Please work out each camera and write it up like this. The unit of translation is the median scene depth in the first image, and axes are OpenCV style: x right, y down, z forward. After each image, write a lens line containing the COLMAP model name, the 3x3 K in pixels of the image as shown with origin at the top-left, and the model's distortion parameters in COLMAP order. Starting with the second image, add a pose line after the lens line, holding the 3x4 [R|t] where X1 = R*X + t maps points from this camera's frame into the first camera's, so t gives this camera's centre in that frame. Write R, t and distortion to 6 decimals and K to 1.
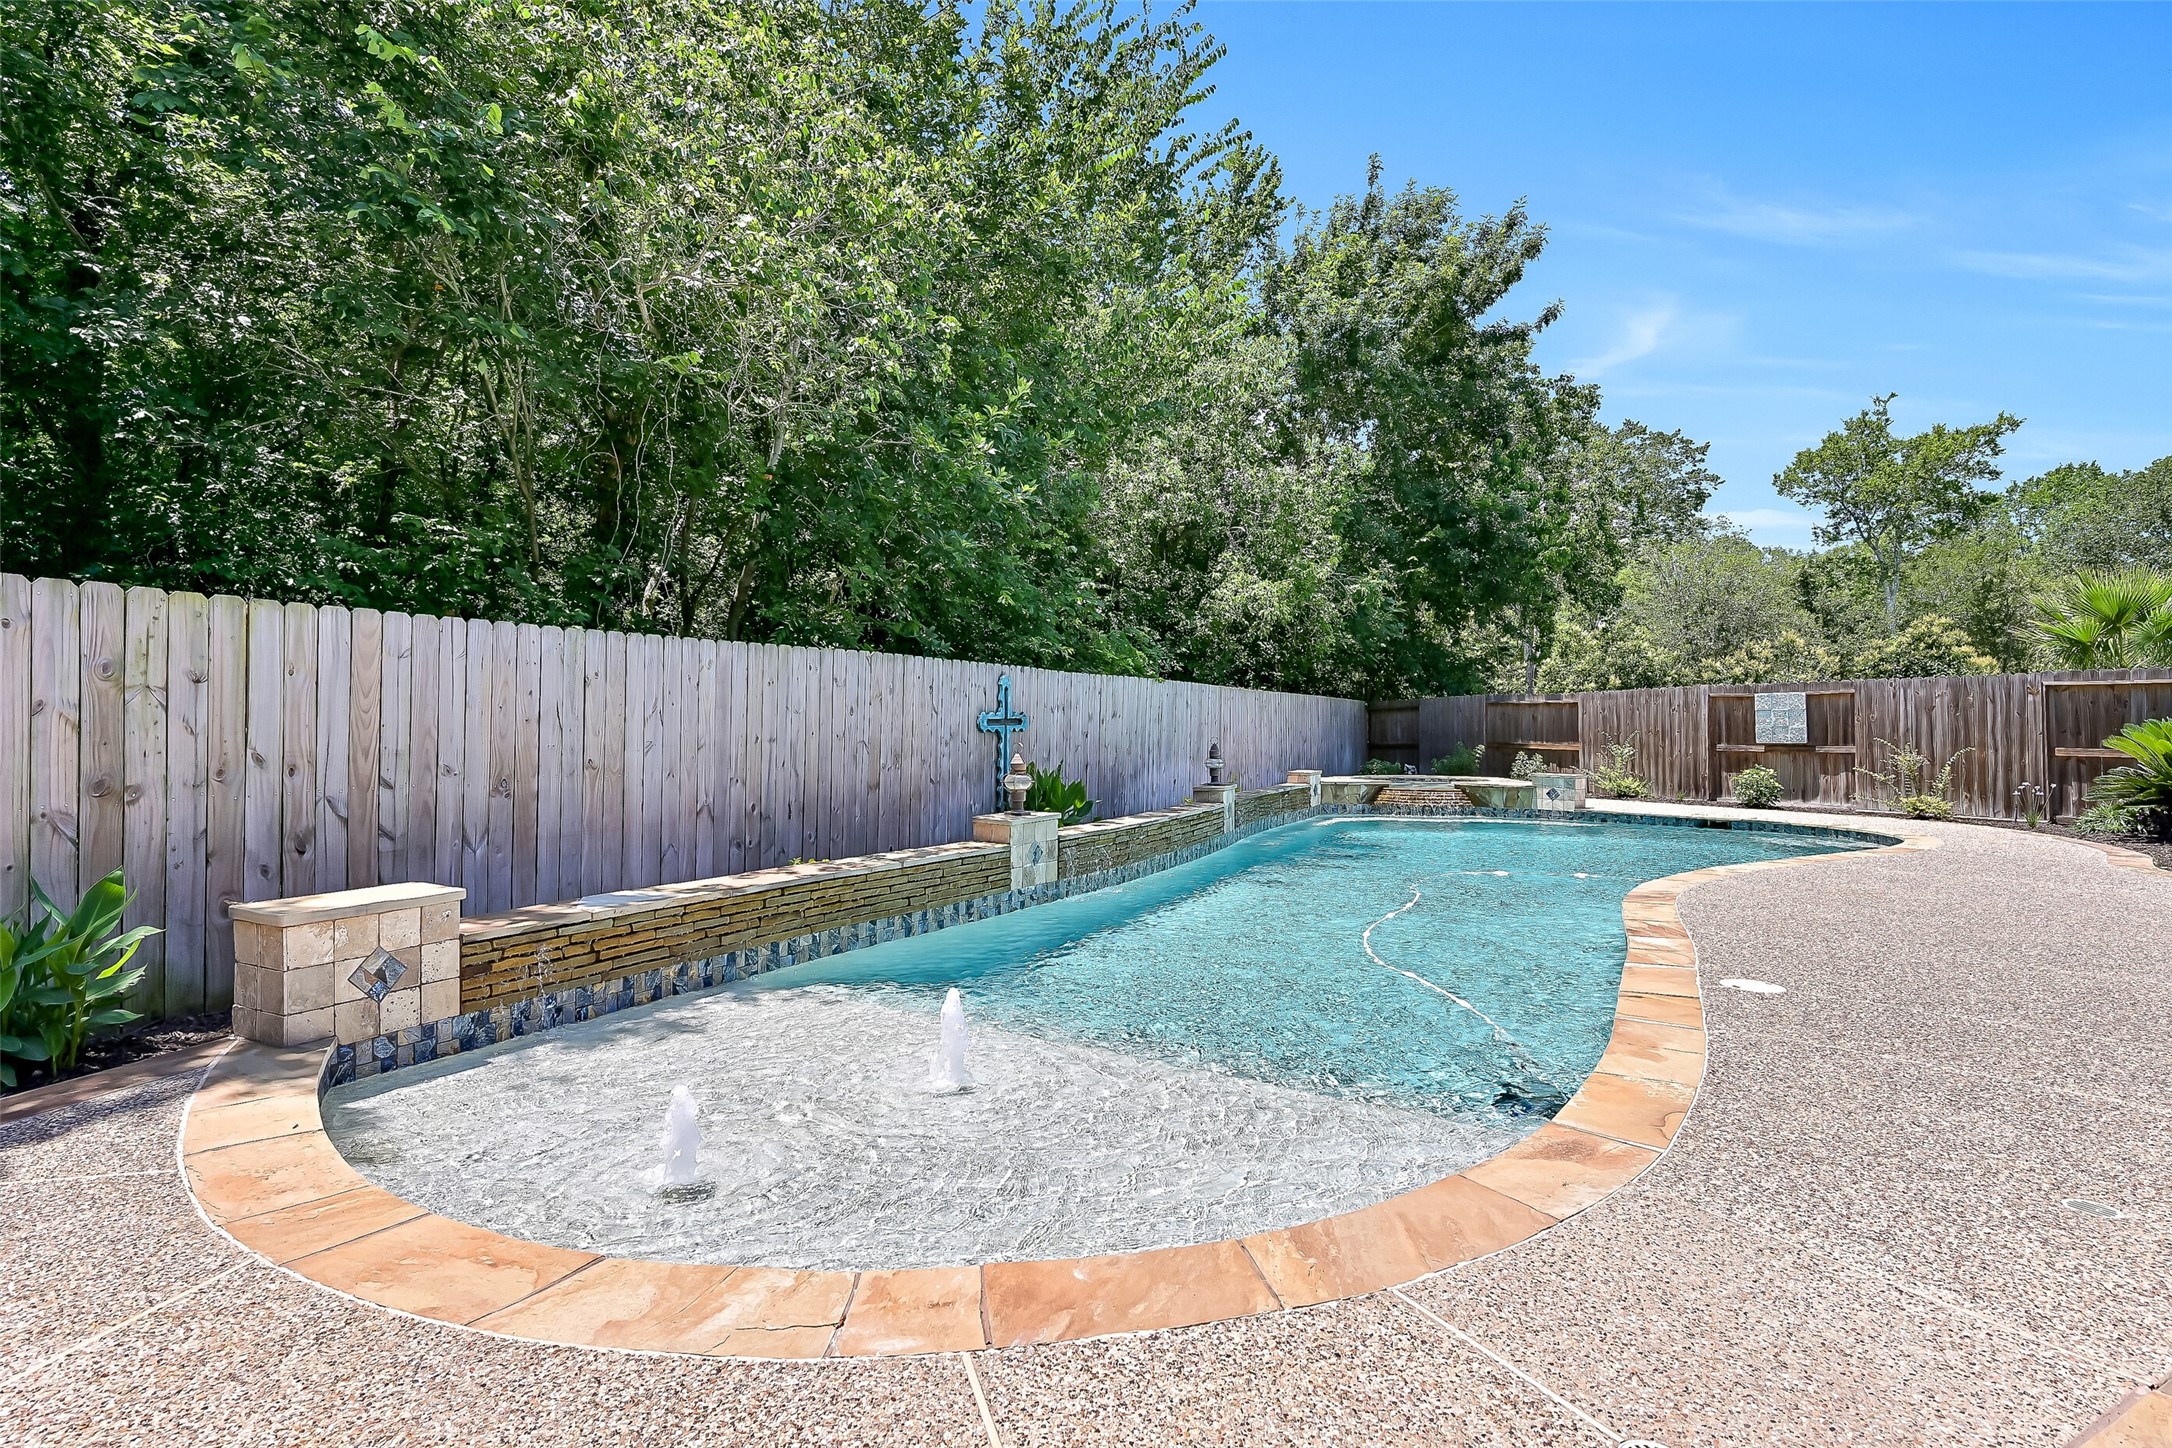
lens RADIAL K [[1112.2, 0, 1090.6], [0, 1112.2, 721.2], [0, 0, 1]] dist [0.003120, 0.000568]
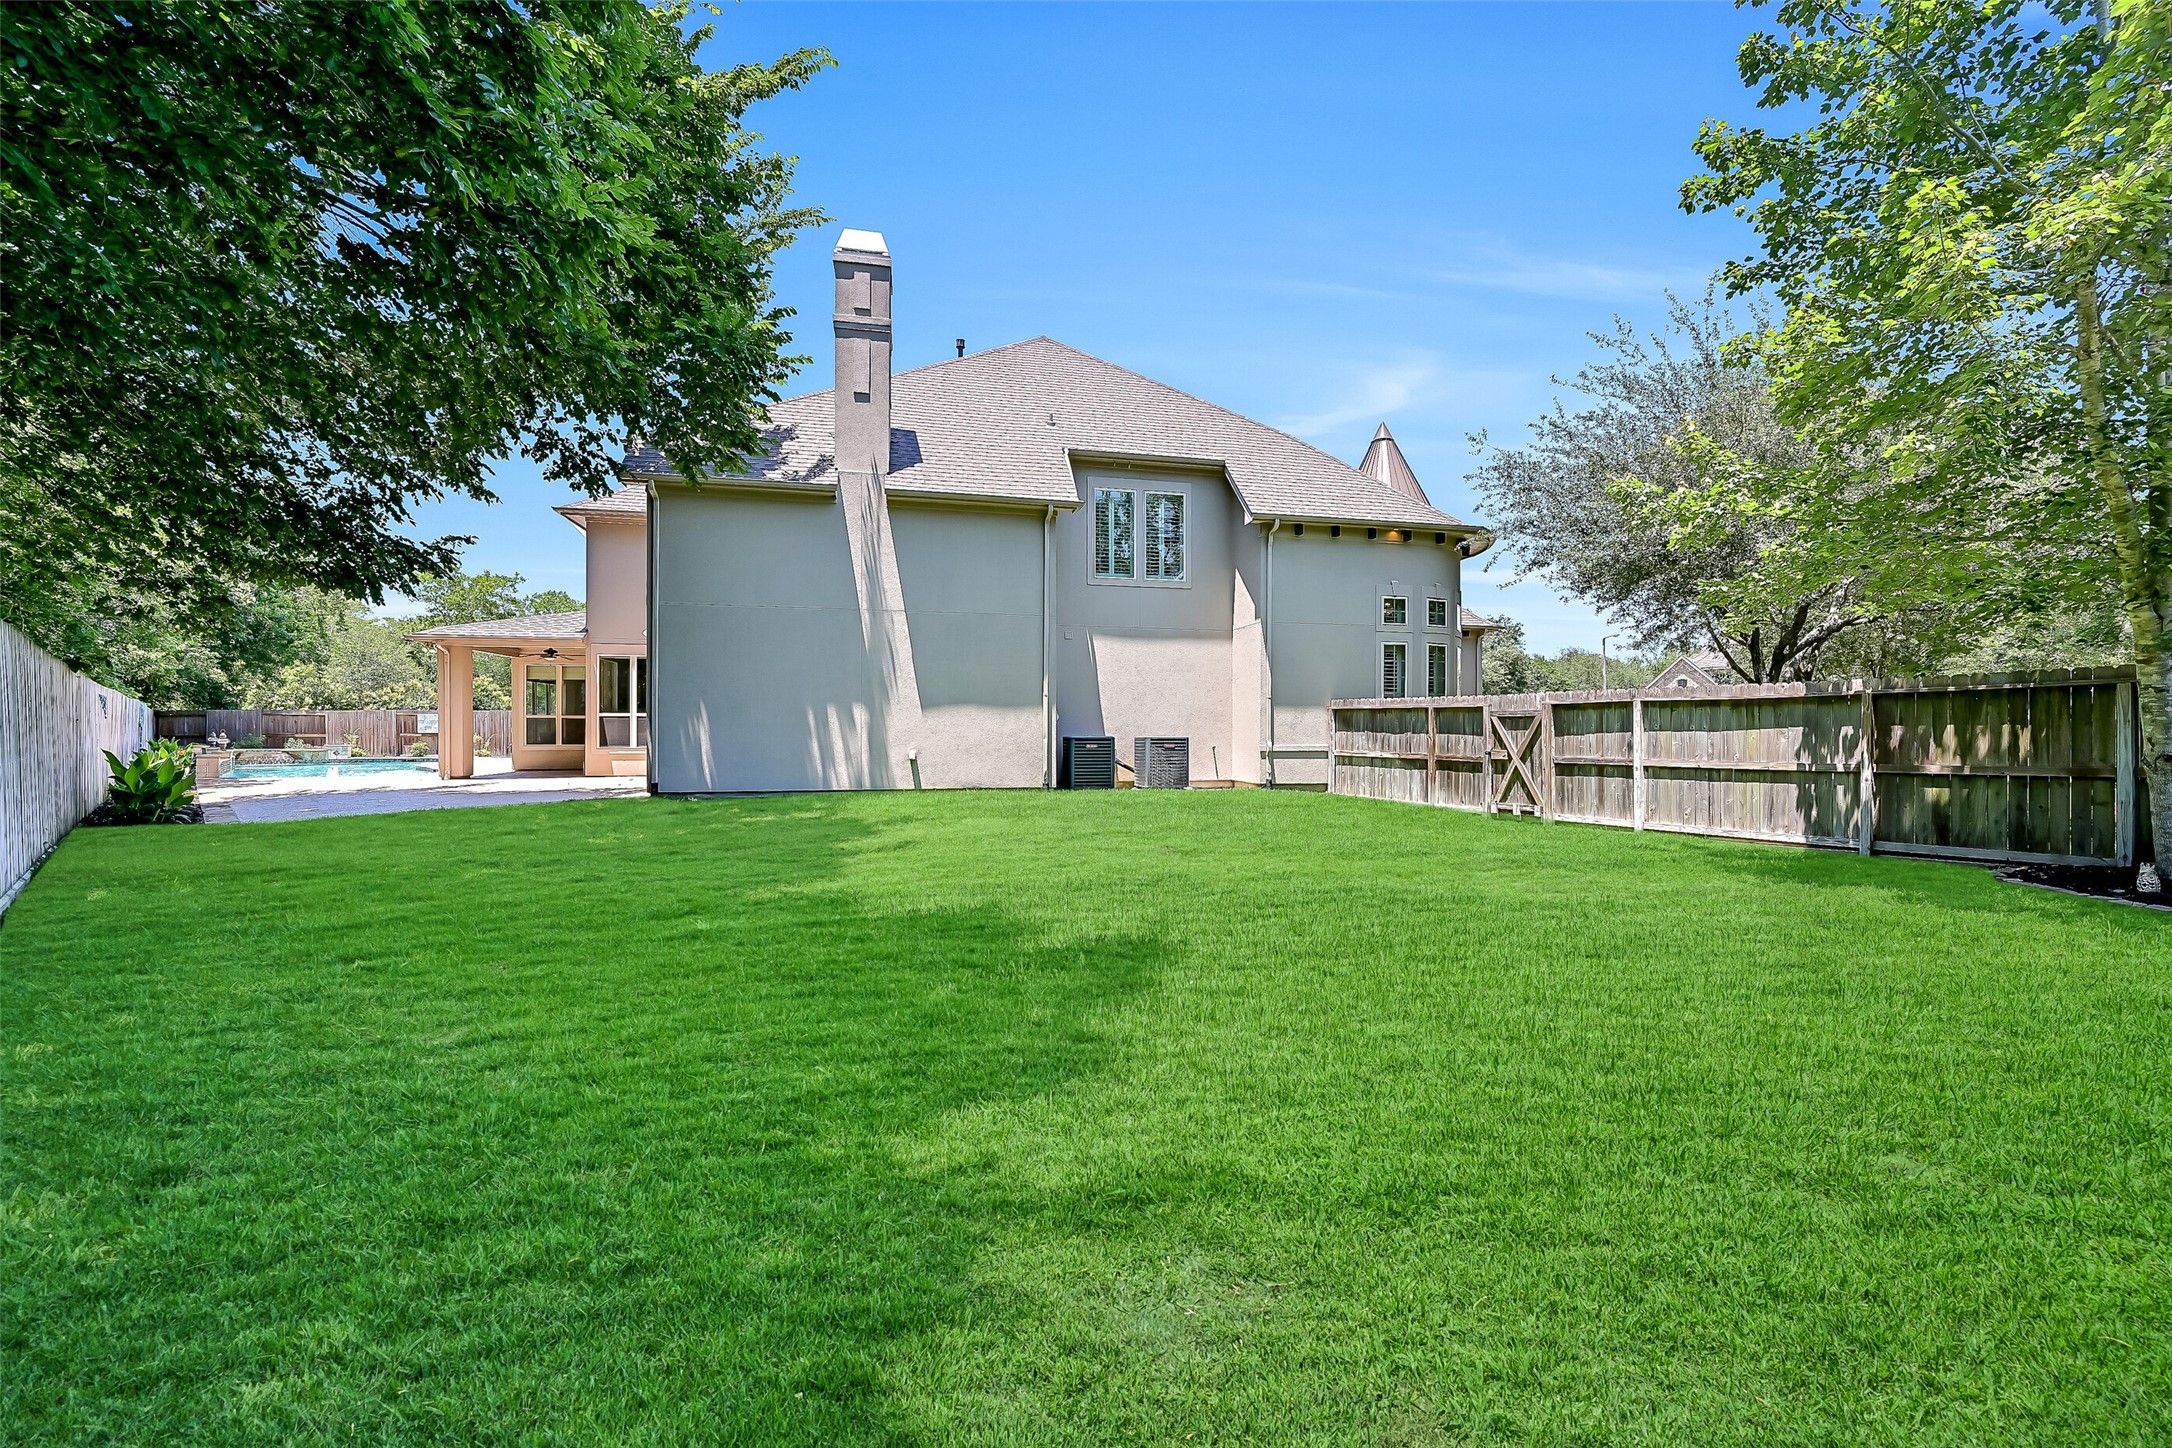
lens RADIAL K [[868.3, 0, 1088.9], [0, 868.3, 724.9], [0, 0, 1]] dist [0.000180, 0.000217]
pose [[0.308915, 0.005628, 0.951073, -0.619636], [-0.007647, 0.999965, -0.003434, -0.003203], [-0.951059, -0.006212, 0.308947, -0.818248]]
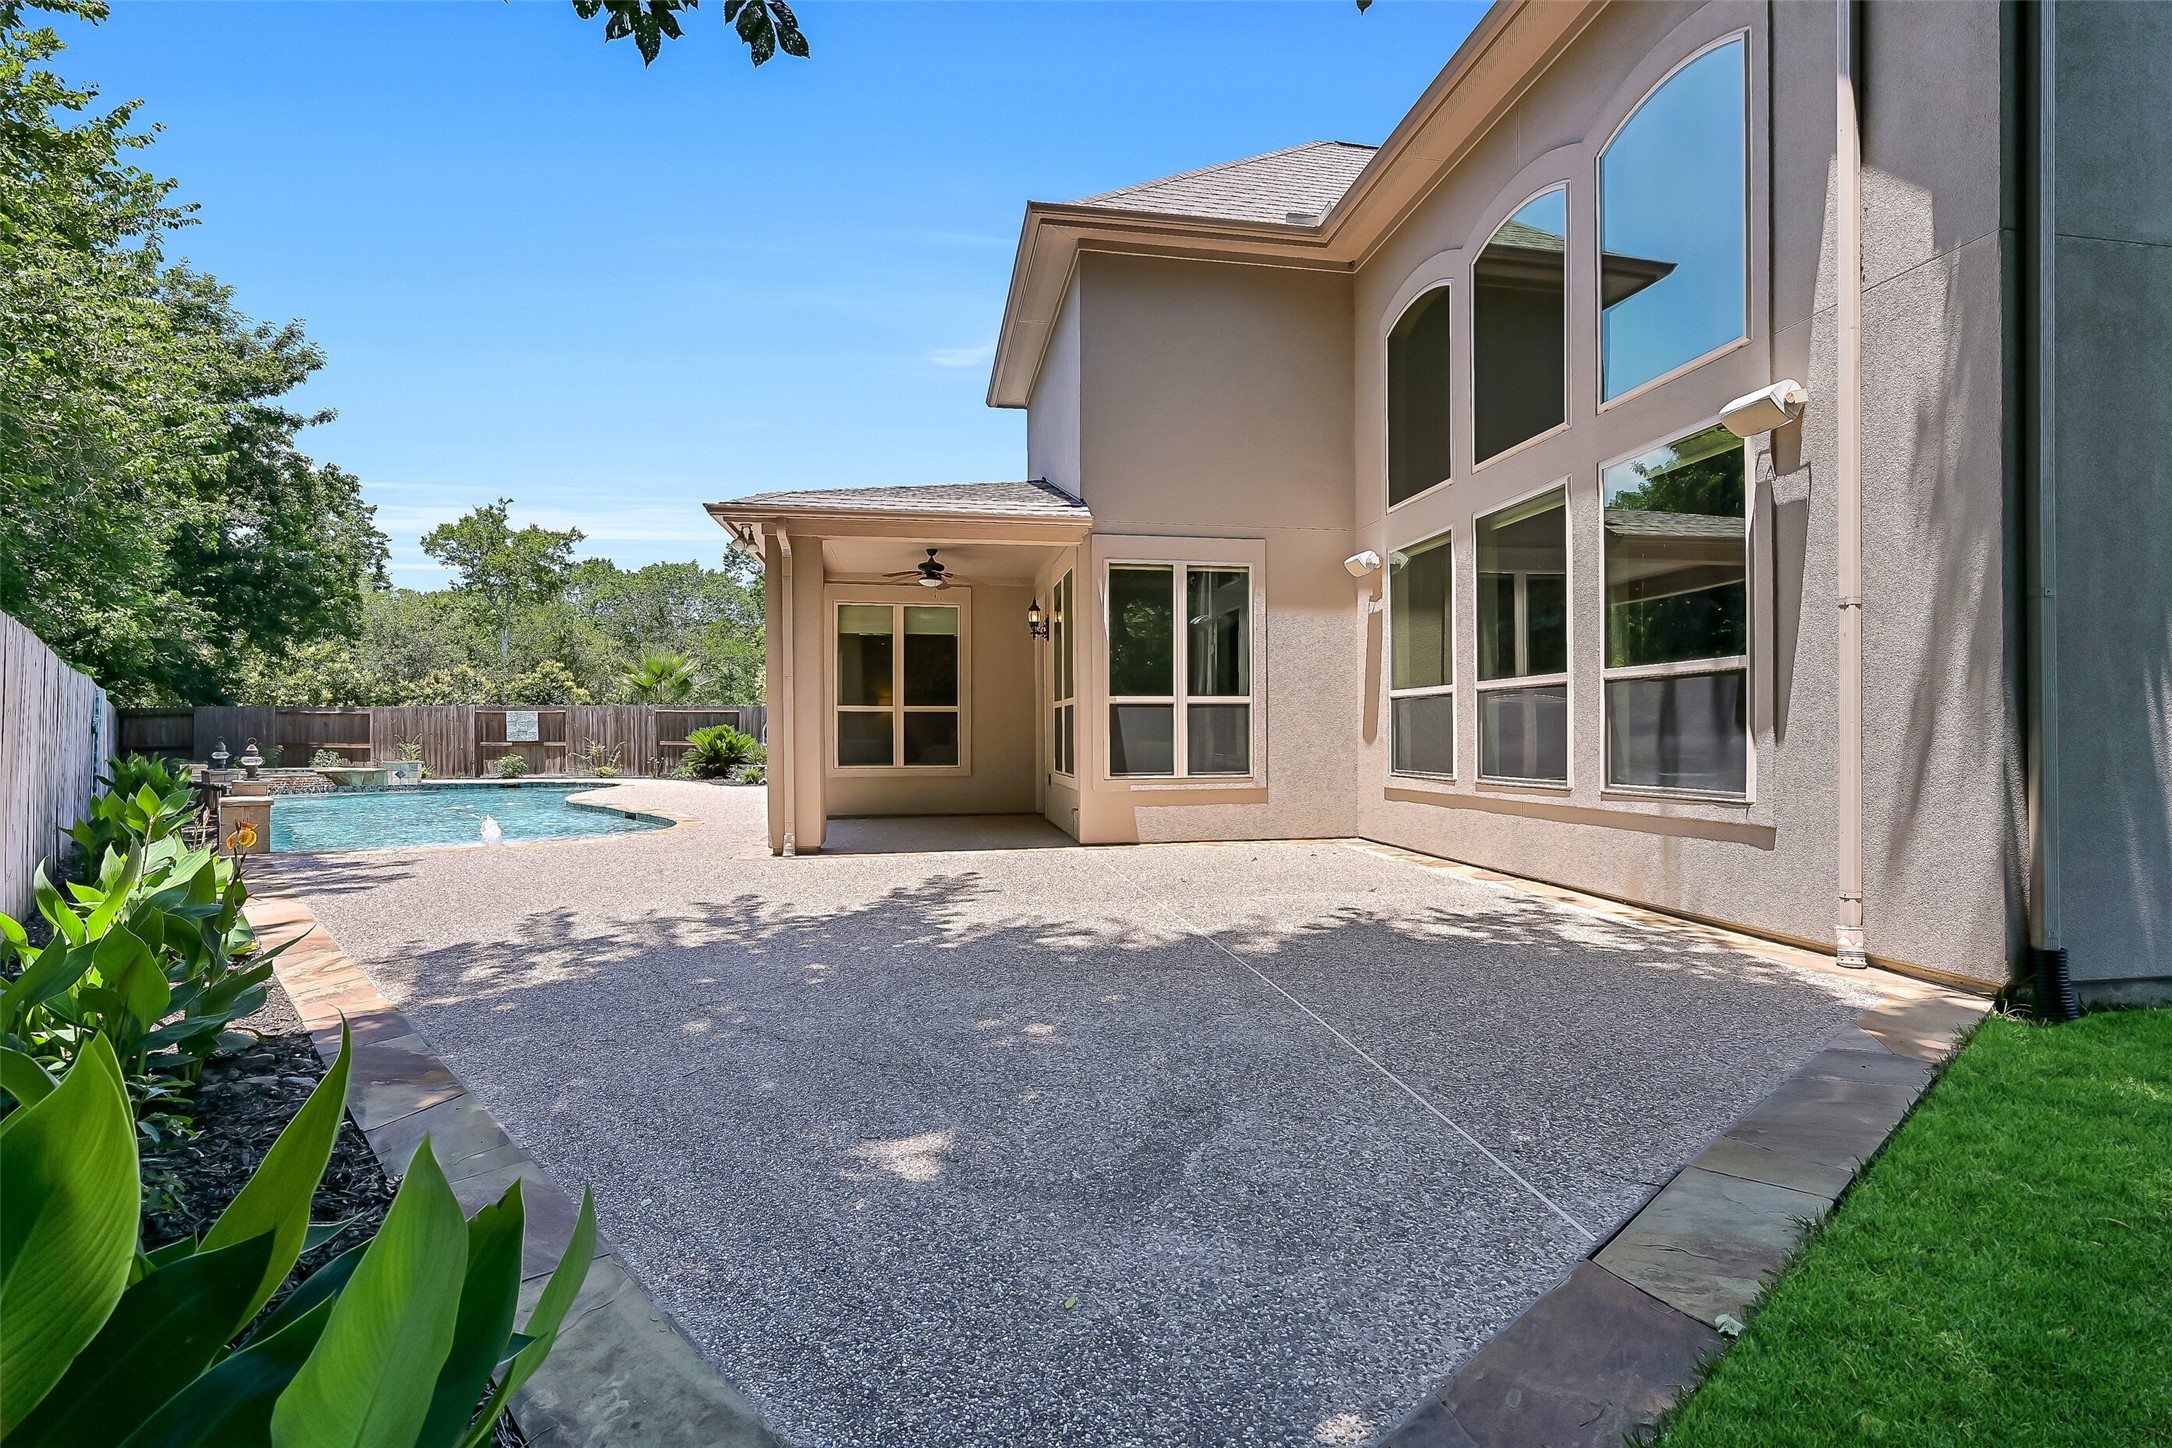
lens RADIAL K [[1004.4, 0, 1092.0], [0, 1004.4, 730.8], [0, 0, 1]] dist [-0.000950, -0.000416]
pose [[0.355898, 0.003061, 0.934520, -0.363619], [-0.005291, 0.999985, -0.001261, 0.001115], [-0.934510, -0.004496, 0.355909, -0.261715]]
